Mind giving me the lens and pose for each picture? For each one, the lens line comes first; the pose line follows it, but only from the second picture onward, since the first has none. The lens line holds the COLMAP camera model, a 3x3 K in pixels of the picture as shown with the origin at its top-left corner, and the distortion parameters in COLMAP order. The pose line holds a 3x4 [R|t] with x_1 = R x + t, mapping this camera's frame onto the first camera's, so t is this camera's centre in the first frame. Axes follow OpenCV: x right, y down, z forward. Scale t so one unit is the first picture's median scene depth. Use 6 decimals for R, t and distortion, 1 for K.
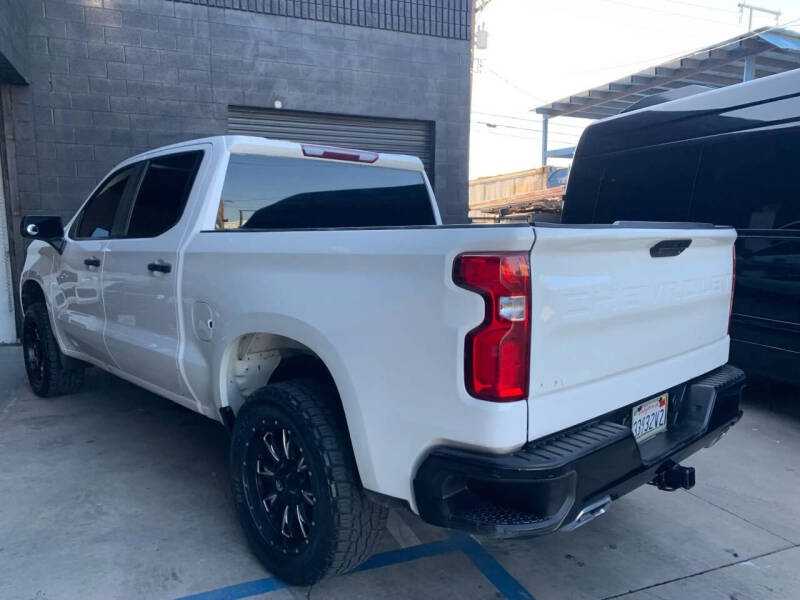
lens RADIAL K [[608.7, 0, 402.0], [0, 608.7, 304.9], [0, 0, 1]] dist [0.026517, -0.020935]
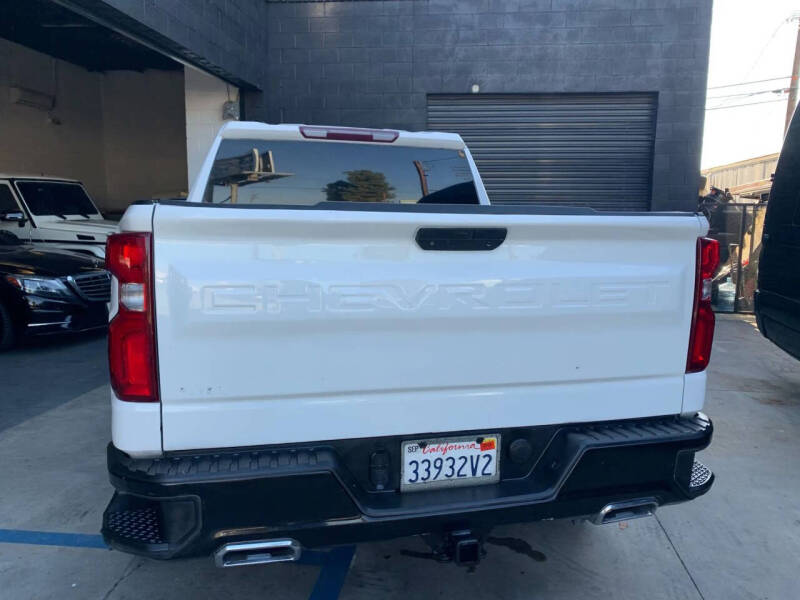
lens RADIAL K [[608.7, 0, 405.2], [0, 608.7, 289.8], [0, 0, 1]] dist [0.026517, -0.020935]
pose [[0.873455, 0.073595, -0.481310, 0.208325], [-0.075185, 0.997041, 0.016012, -0.010550], [0.481064, 0.022202, 0.876404, 0.088976]]
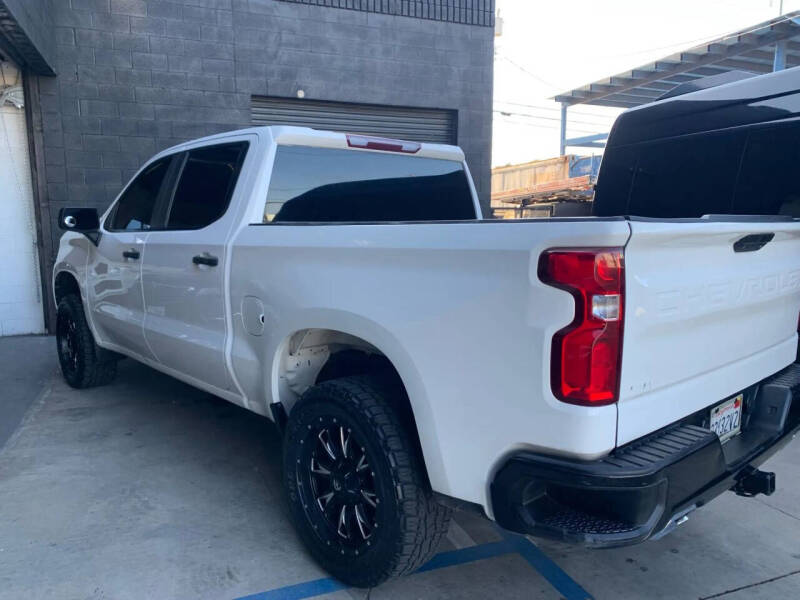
lens RADIAL K [[608.7, 0, 392.8], [0, 608.7, 302.7], [0, 0, 1]] dist [0.026517, -0.020935]
pose [[0.999615, 0.003522, -0.027509, -0.026640], [-0.003156, 0.999906, 0.013353, -0.002965], [0.027553, -0.013261, 0.999532, 0.008808]]
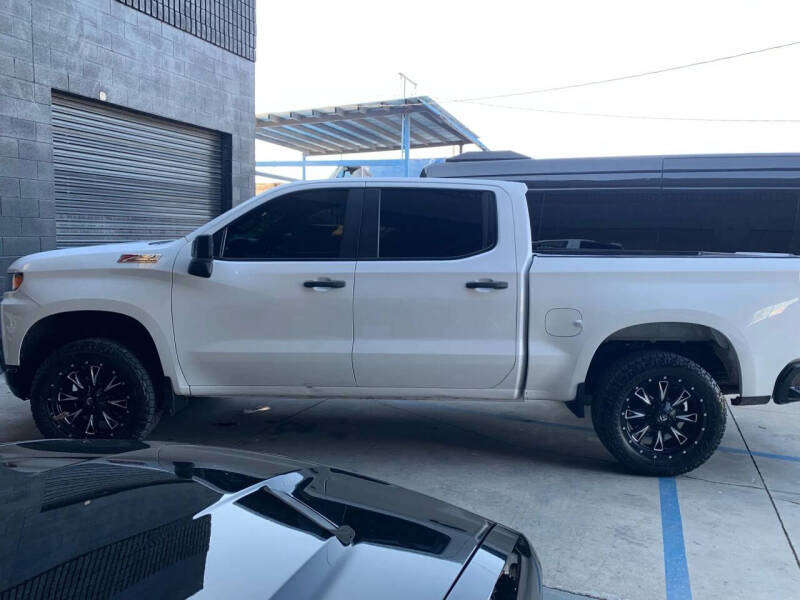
lens RADIAL K [[608.7, 0, 402.3], [0, 608.7, 294.4], [0, 0, 1]] dist [0.026517, -0.020935]
pose [[0.710529, -0.050927, 0.701823, -0.552007], [0.067440, 0.997715, 0.004122, -0.023898], [-0.700429, 0.044402, 0.712340, 0.101976]]
